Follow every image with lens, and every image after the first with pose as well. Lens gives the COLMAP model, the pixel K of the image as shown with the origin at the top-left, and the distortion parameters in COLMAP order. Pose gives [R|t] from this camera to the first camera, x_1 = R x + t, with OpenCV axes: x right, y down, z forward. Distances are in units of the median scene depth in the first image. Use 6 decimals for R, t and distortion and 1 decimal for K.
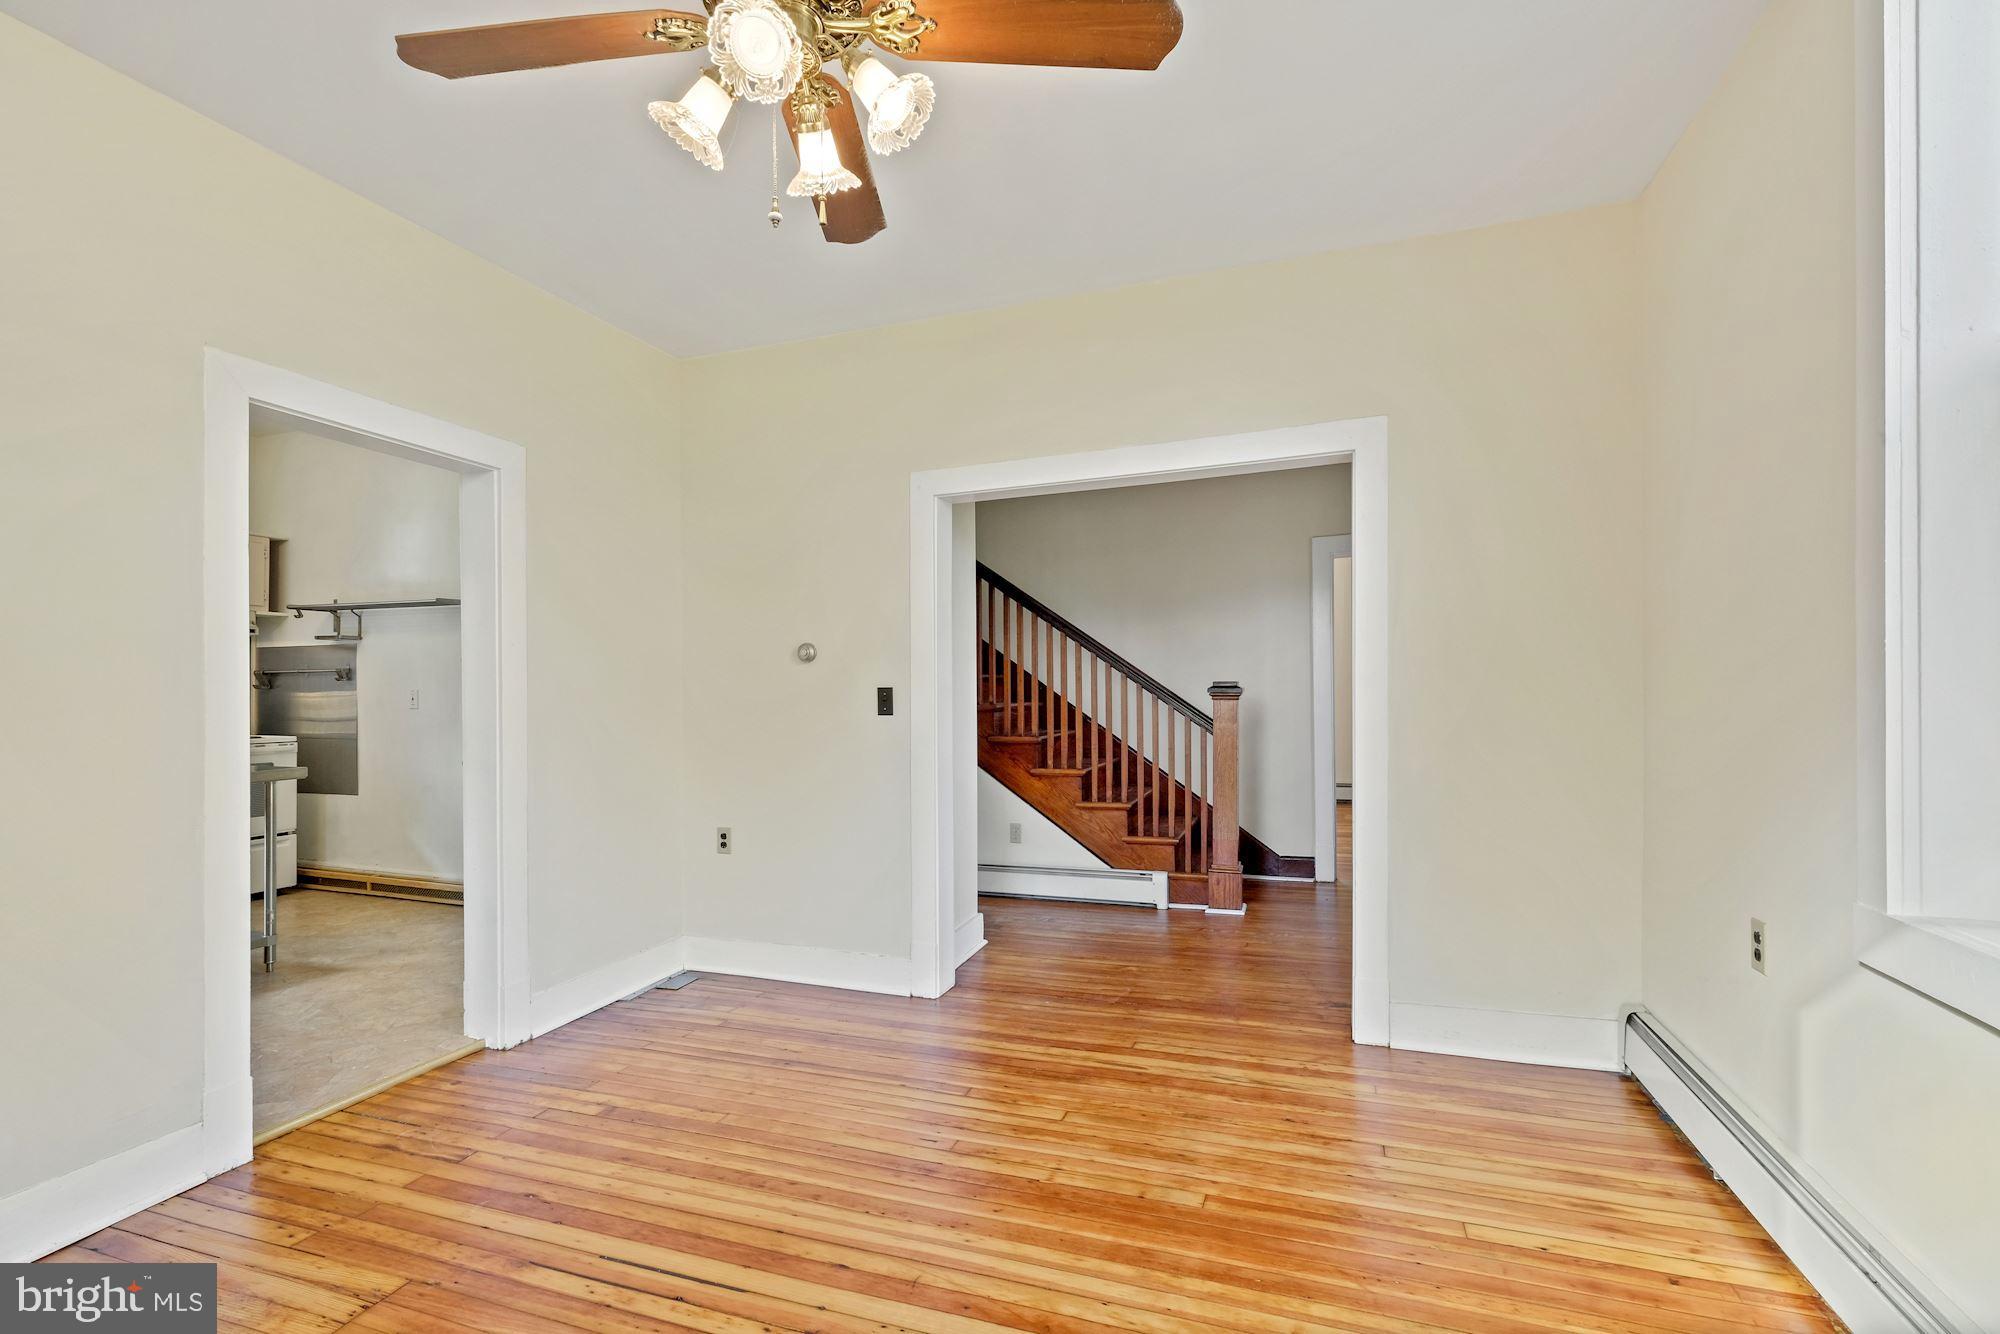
lens RADIAL K [[893.4, 0, 1003.5], [0, 893.4, 679.3], [0, 0, 1]] dist [0.007501, -0.000474]
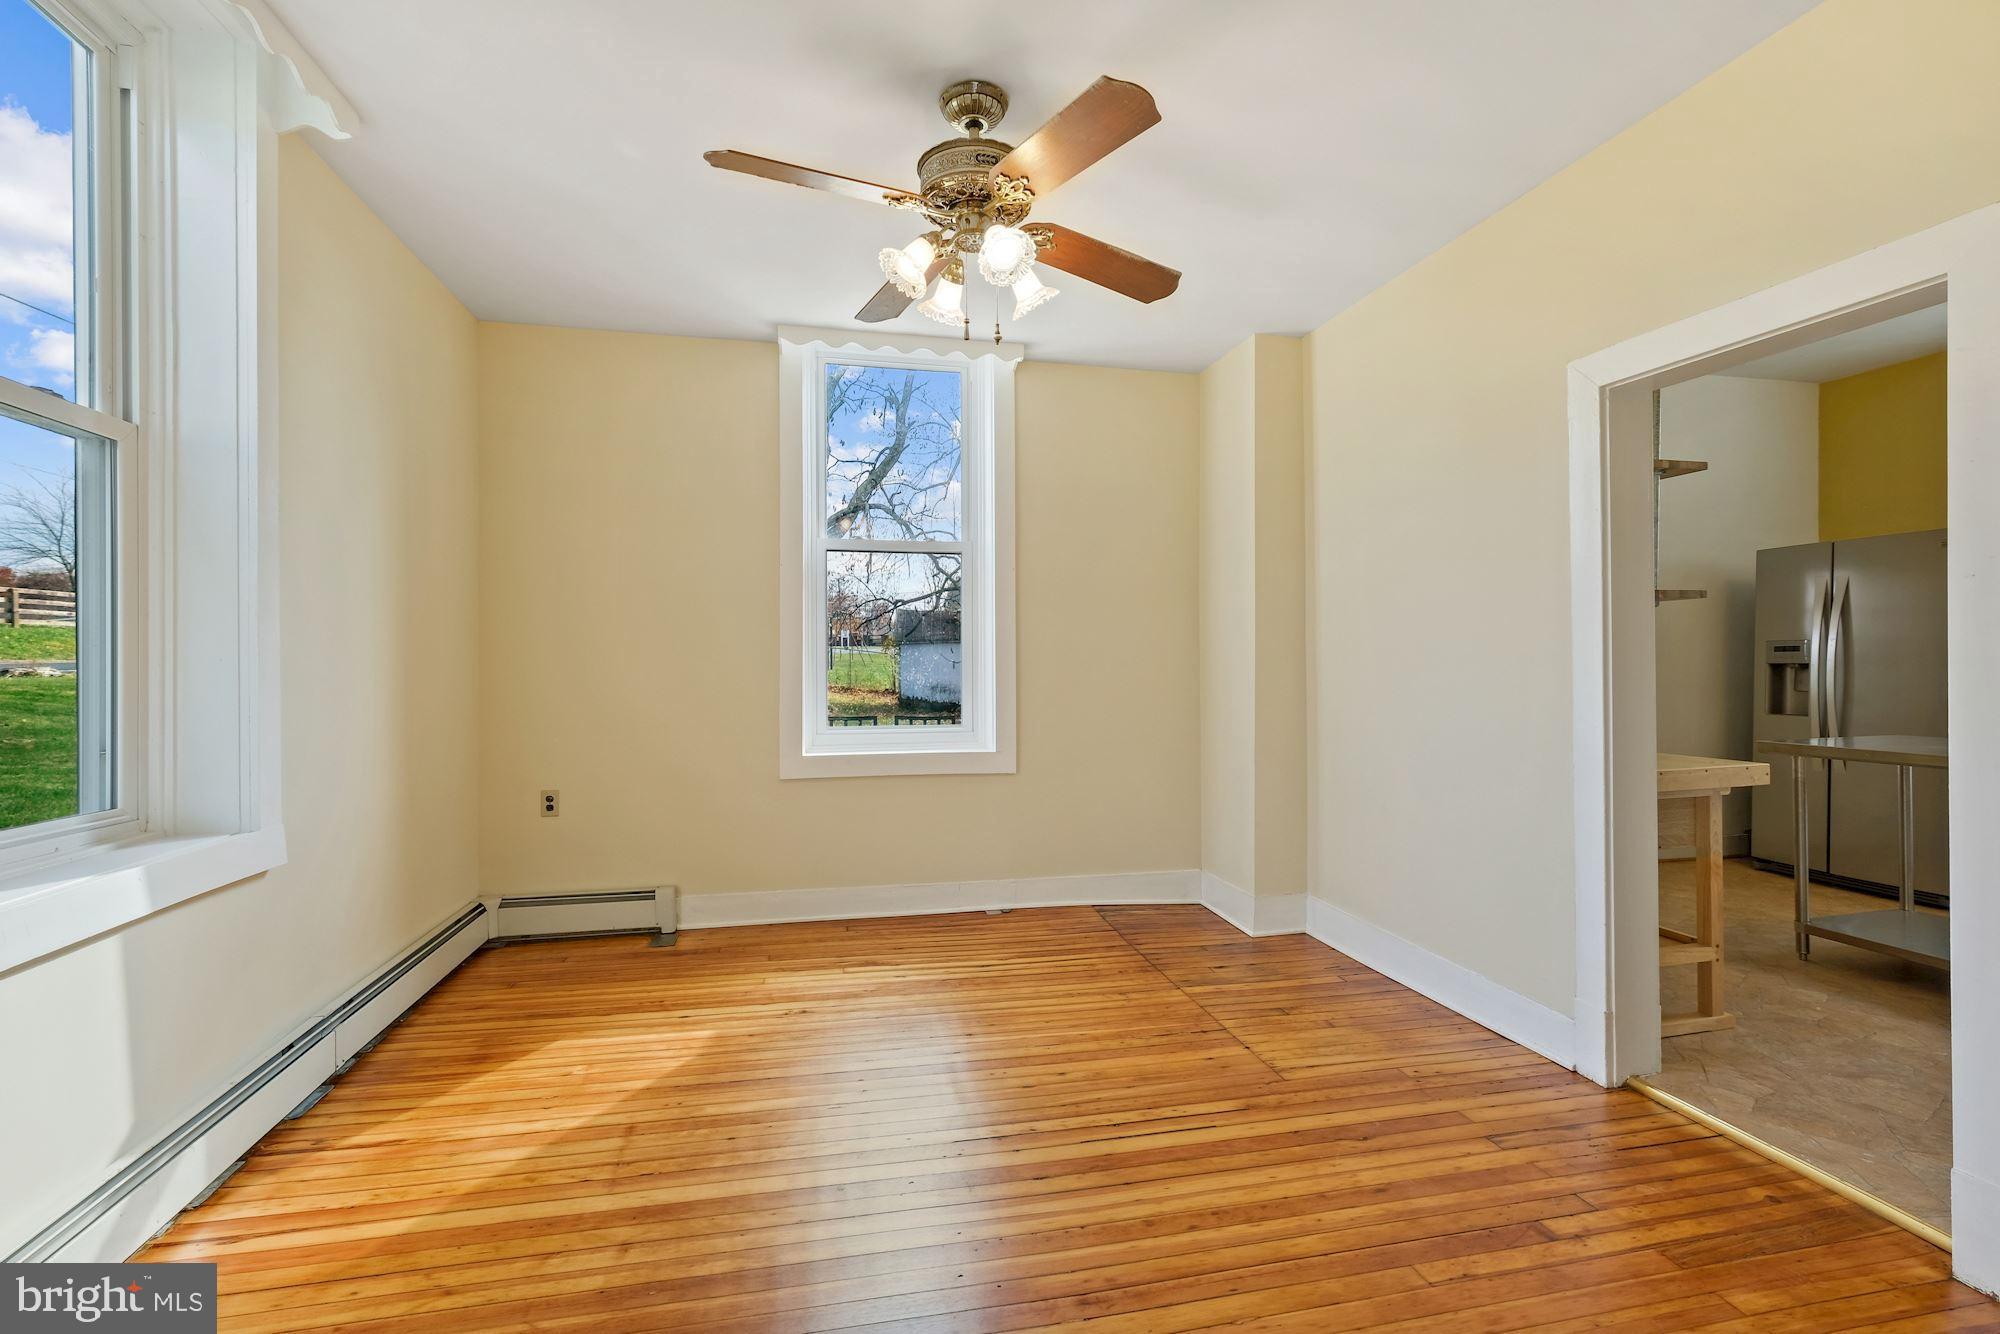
lens RADIAL K [[893.4, 0, 993.9], [0, 893.4, 665.7], [0, 0, 1]] dist [0.007501, -0.000474]
pose [[-0.852020, 0.015426, -0.523282, 0.371868], [0.018491, 0.999829, -0.000632, 0.010529], [0.523183, -0.010214, -0.852159, 1.612764]]
